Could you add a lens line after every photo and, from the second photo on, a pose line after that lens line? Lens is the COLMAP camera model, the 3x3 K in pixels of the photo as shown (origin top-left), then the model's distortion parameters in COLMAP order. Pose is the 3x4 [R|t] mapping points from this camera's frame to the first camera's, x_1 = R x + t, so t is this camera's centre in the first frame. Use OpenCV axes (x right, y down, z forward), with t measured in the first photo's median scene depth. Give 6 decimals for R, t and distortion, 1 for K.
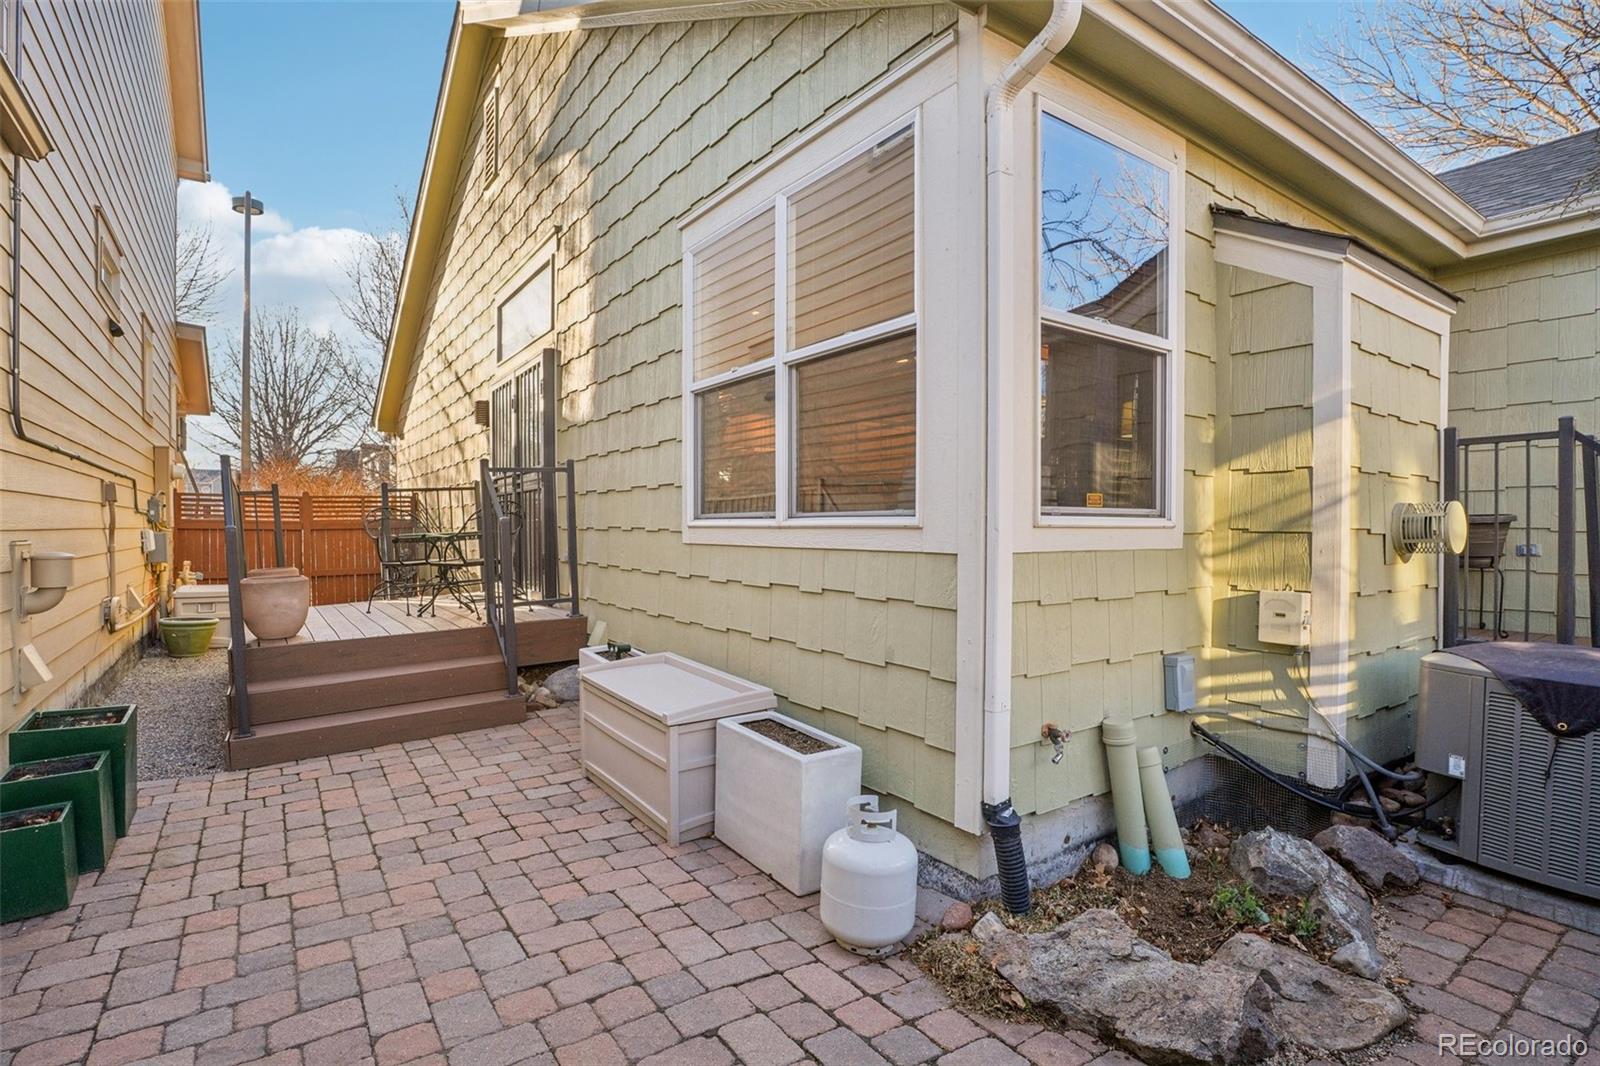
lens RADIAL K [[779.8, 0, 806.0], [0, 779.8, 535.6], [0, 0, 1]] dist [-0.045851, 0.009517]
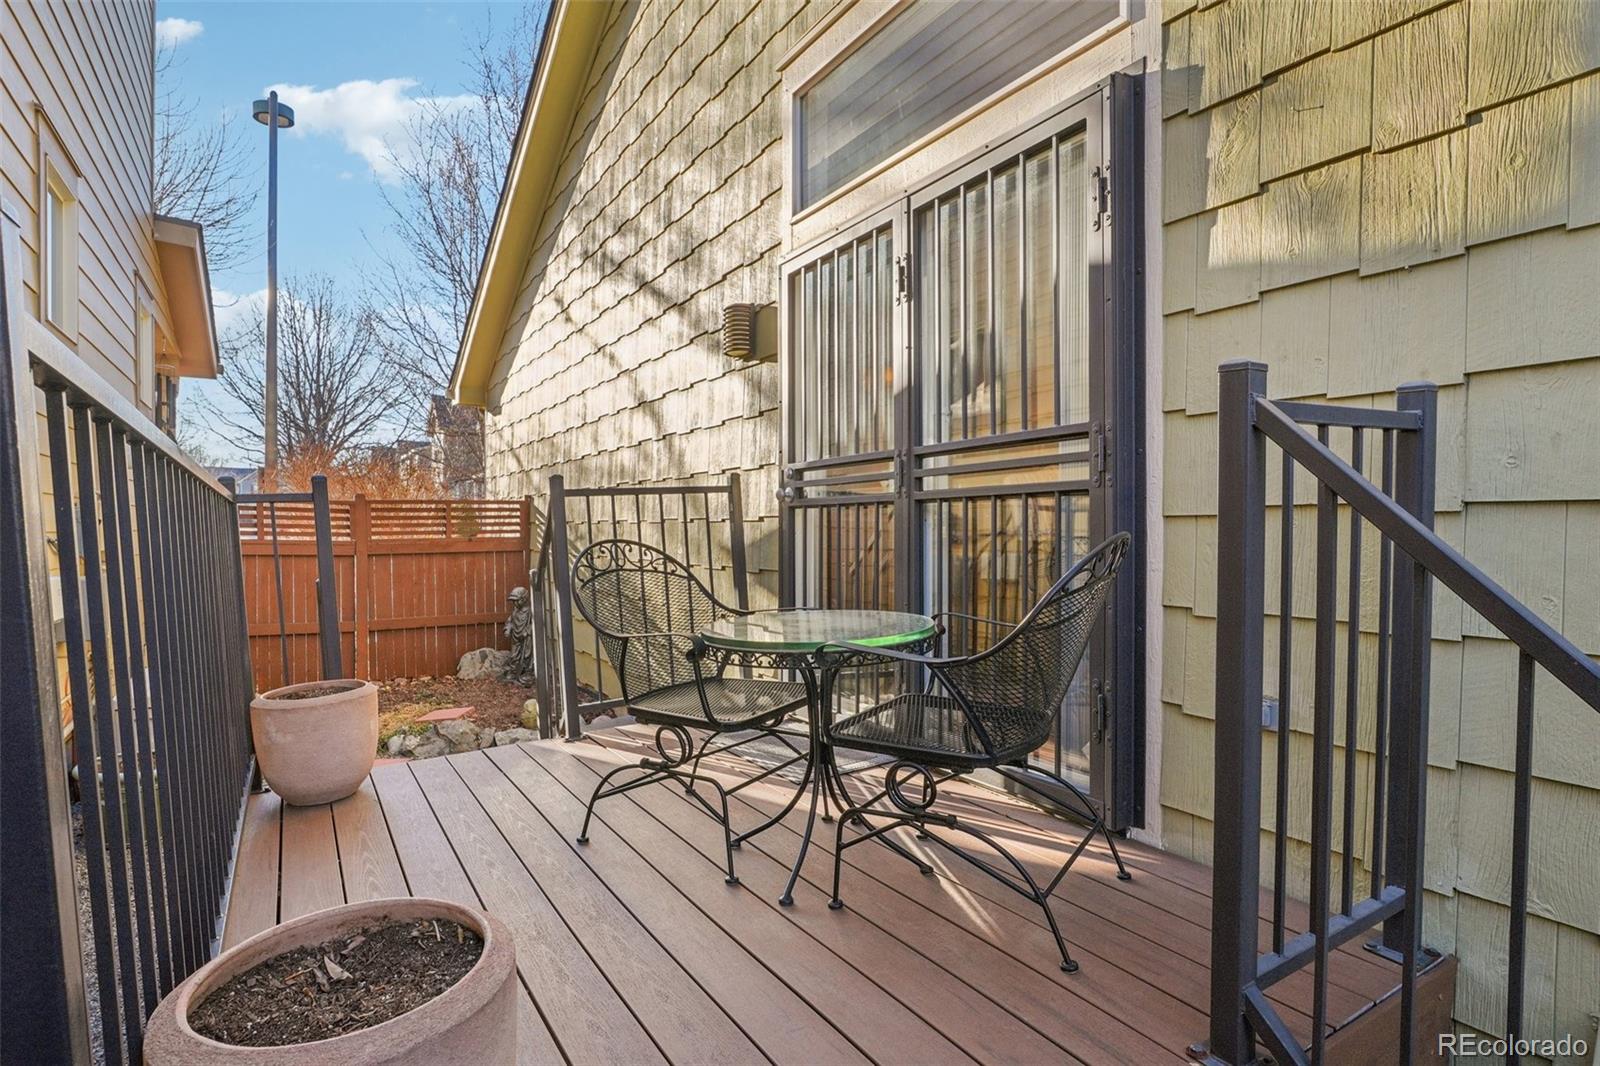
lens RADIAL K [[824.0, 0, 795.1], [0, 824.0, 538.8], [0, 0, 1]] dist [-0.023097, 0.000051]
pose [[0.997714, 0.004107, -0.067454, -0.547148], [-0.004127, 0.999991, -0.000160, -0.046895], [0.067453, 0.000438, 0.997722, 0.773713]]
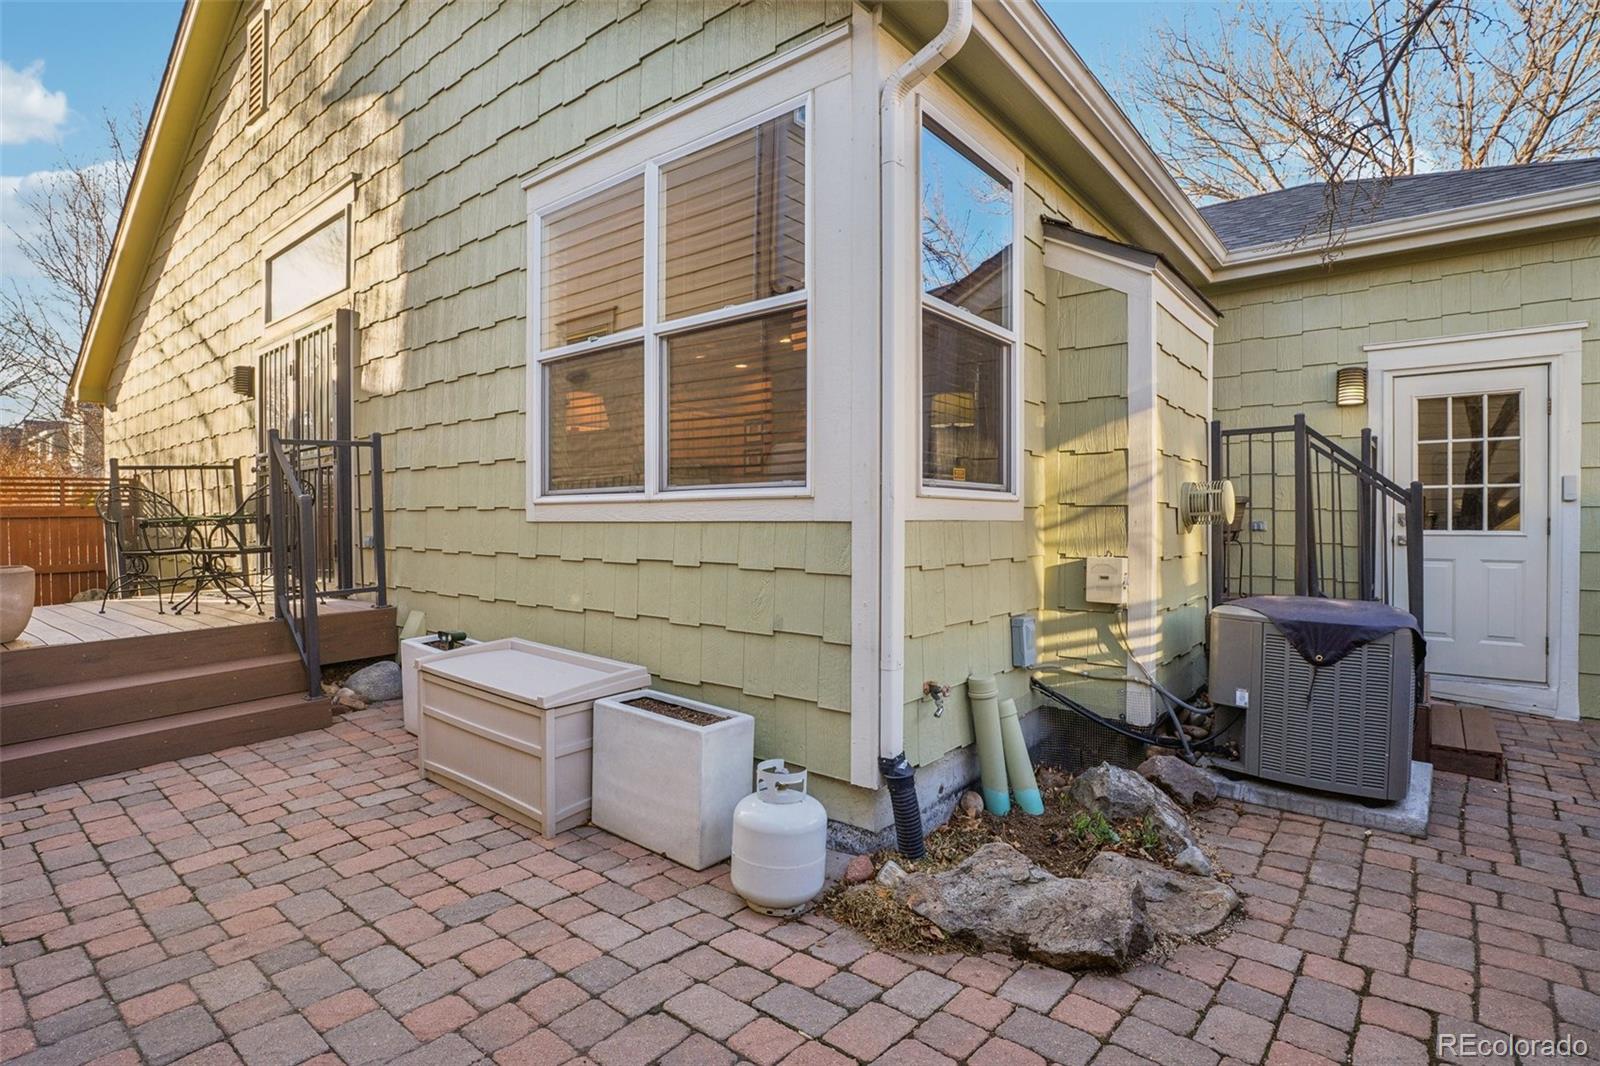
lens RADIAL K [[785.4, 0, 800.9], [0, 785.4, 522.1], [0, 0, 1]] dist [-0.047028, 0.010823]
pose [[0.961437, -0.003547, 0.275001, -0.083471], [0.006111, 0.999945, -0.008466, 0.016827], [-0.274956, 0.009820, 0.961407, 0.002799]]
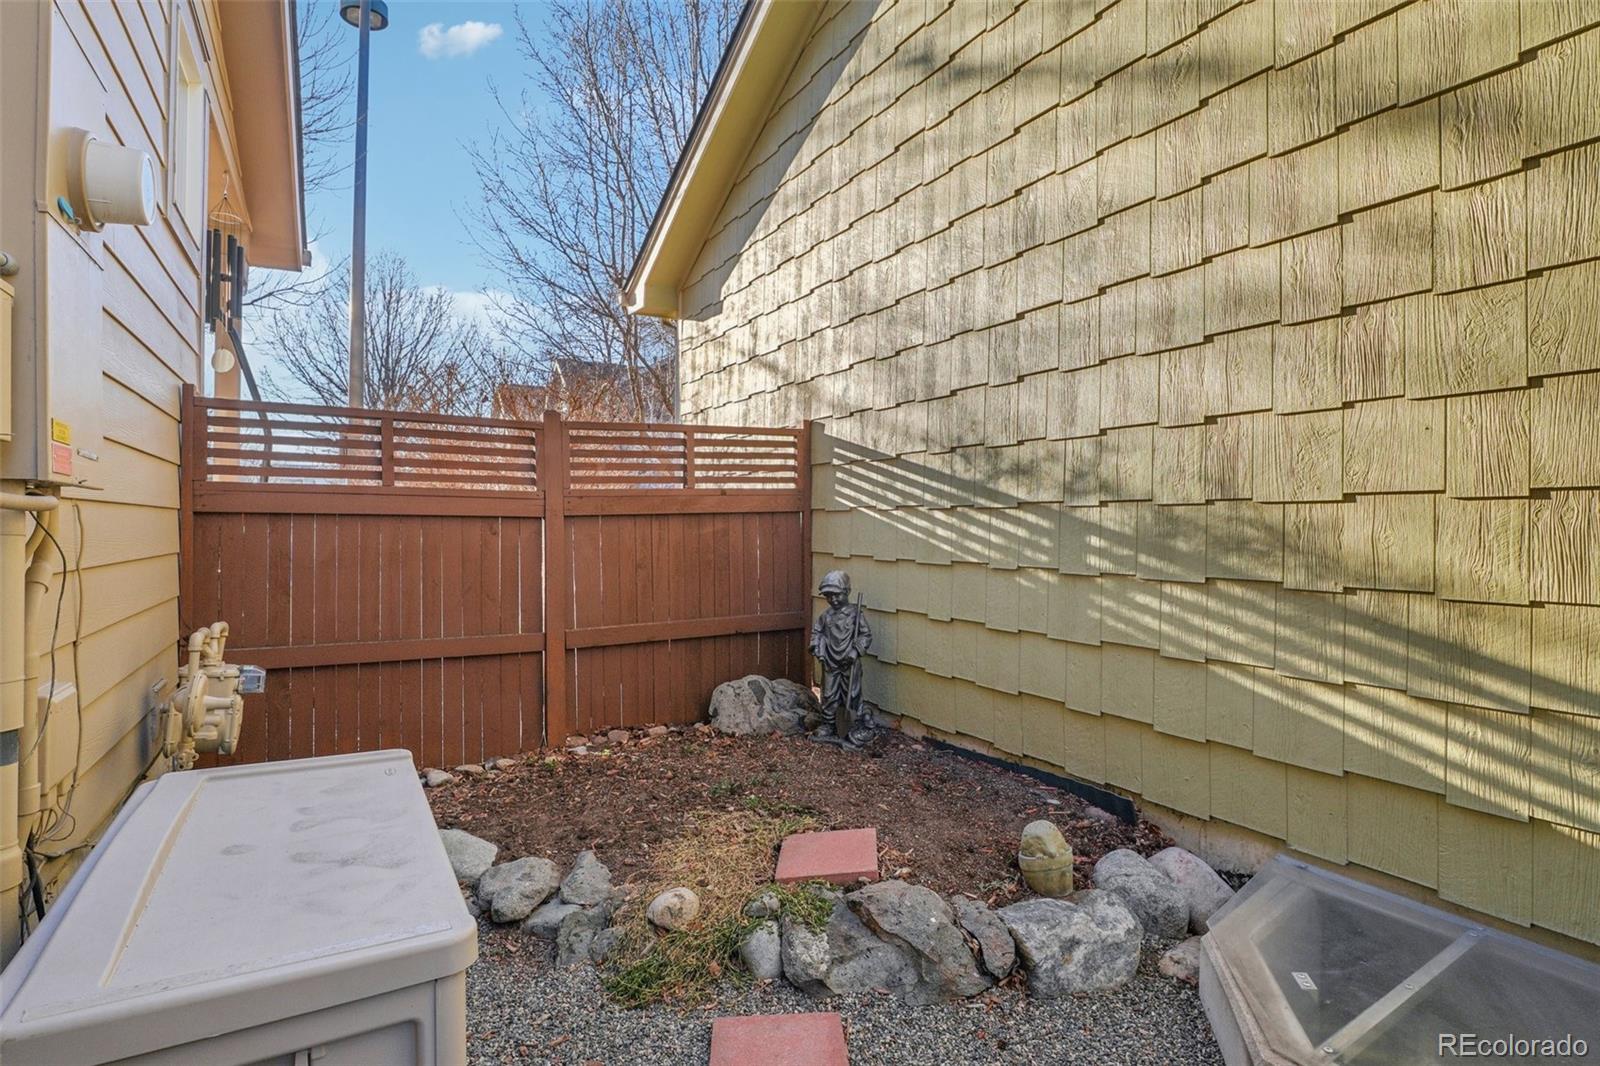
lens RADIAL K [[776.2, 0, 799.5], [0, 776.2, 520.2], [0, 0, 1]] dist [-0.045853, 0.000390]
pose [[0.996213, -0.002872, -0.086898, -1.082241], [0.001699, 0.999907, -0.013564, -0.001899], [0.086929, 0.013365, 0.996125, 1.394322]]
